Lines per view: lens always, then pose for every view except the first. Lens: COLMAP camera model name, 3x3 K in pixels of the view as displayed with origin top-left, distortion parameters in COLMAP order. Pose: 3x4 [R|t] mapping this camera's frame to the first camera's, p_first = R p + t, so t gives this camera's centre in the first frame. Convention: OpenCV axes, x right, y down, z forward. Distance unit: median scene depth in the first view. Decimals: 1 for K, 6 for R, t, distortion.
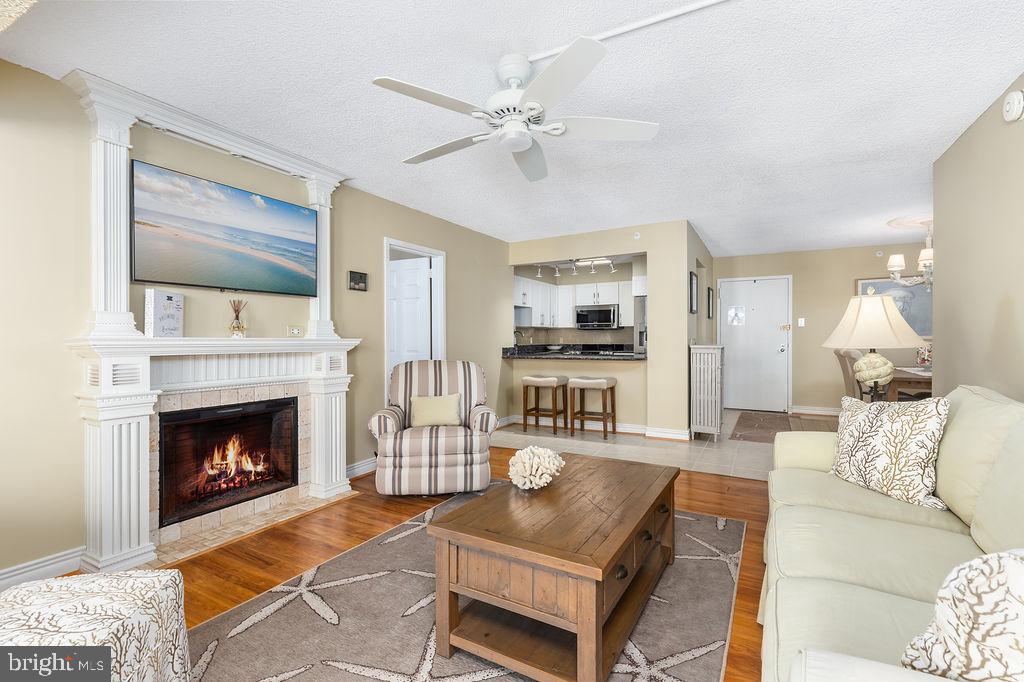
lens RADIAL K [[460.9, 0, 486.0], [0, 460.9, 342.0], [0, 0, 1]] dist [0.001789, 0.000053]
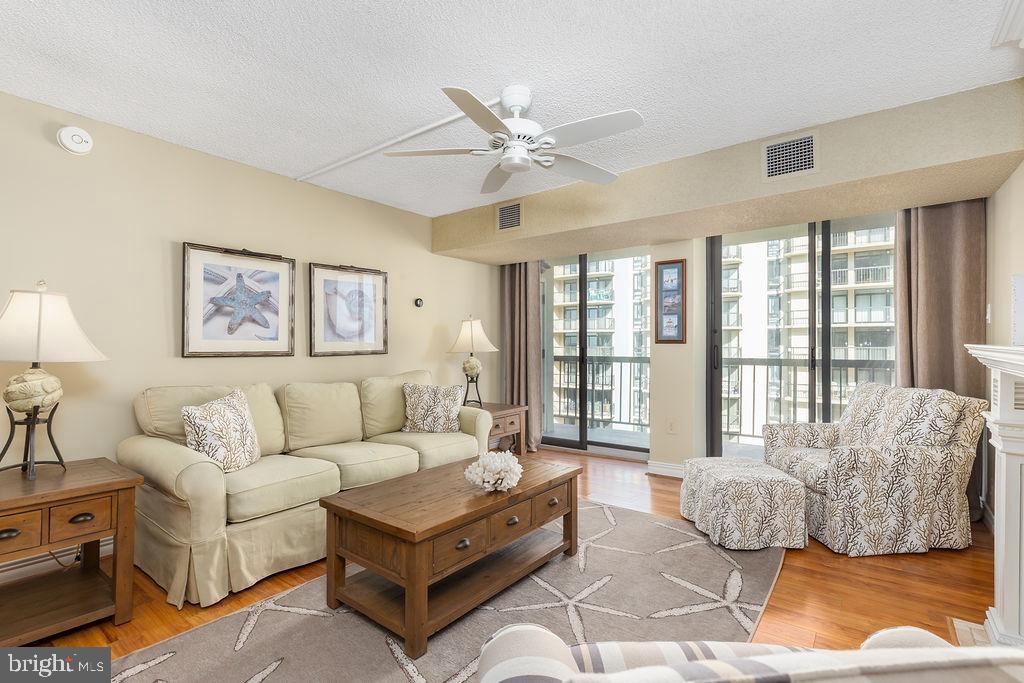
lens RADIAL K [[482.0, 0, 512.0], [0, 482.0, 341.5], [0, 0, 1]] dist [0.004608, 0.000105]
pose [[-0.995575, 0.000236, 0.093969, -0.028295], [0.000635, 0.999991, 0.004210, -0.016294], [-0.093967, 0.004252, -0.995566, 1.513189]]
